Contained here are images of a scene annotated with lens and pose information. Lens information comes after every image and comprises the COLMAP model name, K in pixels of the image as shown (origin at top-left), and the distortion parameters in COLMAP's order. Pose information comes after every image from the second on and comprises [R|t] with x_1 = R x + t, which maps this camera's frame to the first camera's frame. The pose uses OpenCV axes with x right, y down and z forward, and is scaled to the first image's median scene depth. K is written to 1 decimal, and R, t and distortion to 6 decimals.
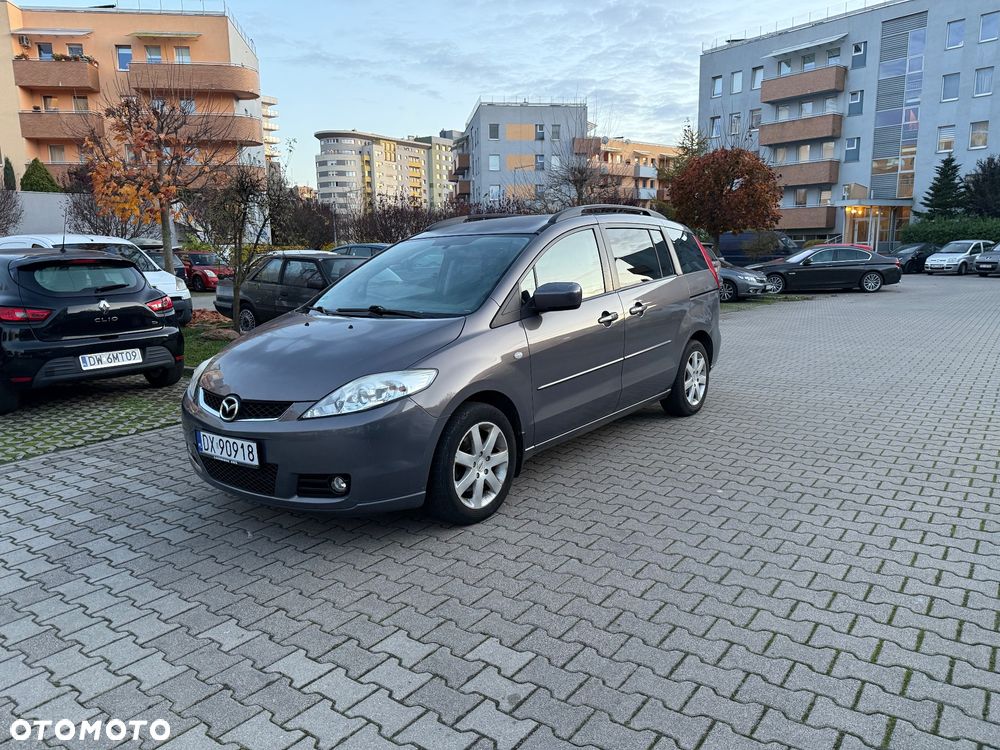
lens RADIAL K [[700.9, 0, 490.7], [0, 700.9, 375.1], [0, 0, 1]] dist [0.031257, -0.034104]
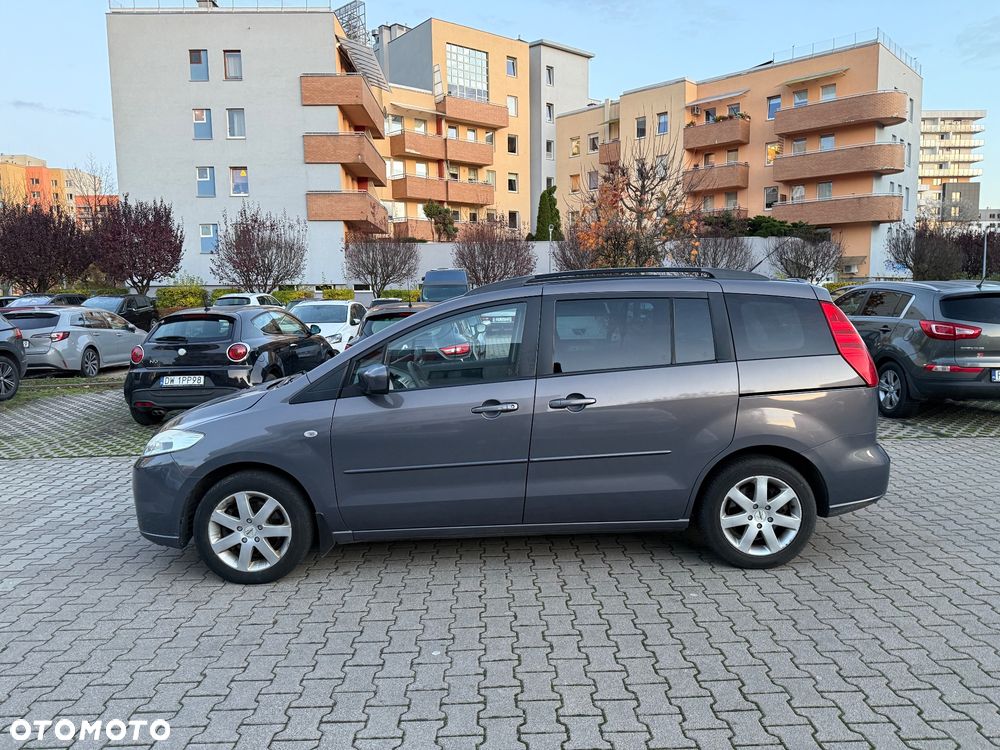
lens RADIAL K [[695.5, 0, 504.4], [0, 695.5, 374.1], [0, 0, 1]] dist [0.026277, -0.035898]
pose [[0.629015, 0.095333, -0.771526, 0.825553], [-0.128498, 0.991551, 0.017757, -0.143708], [0.766700, 0.087970, 0.635950, 0.476380]]
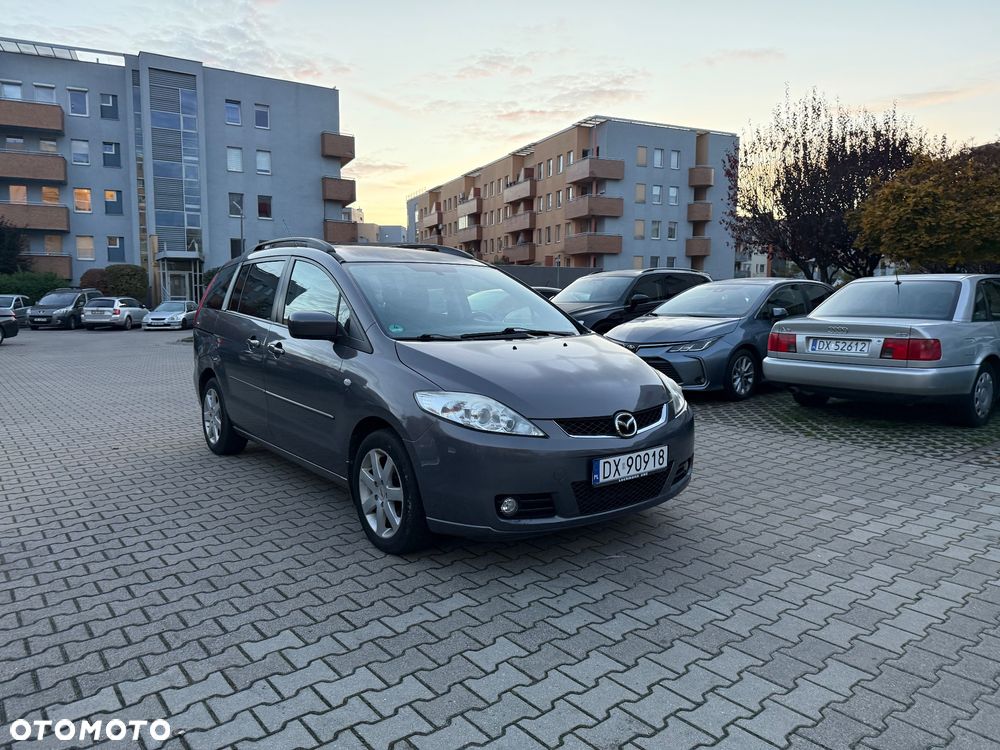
lens RADIAL K [[702.4, 0, 494.2], [0, 702.4, 370.4], [0, 0, 1]] dist [0.027372, -0.031305]
pose [[0.248109, -0.072552, 0.966012, -1.032050], [0.159789, 0.986598, 0.033059, -0.068057], [-0.955463, 0.146156, 0.256376, 0.692904]]
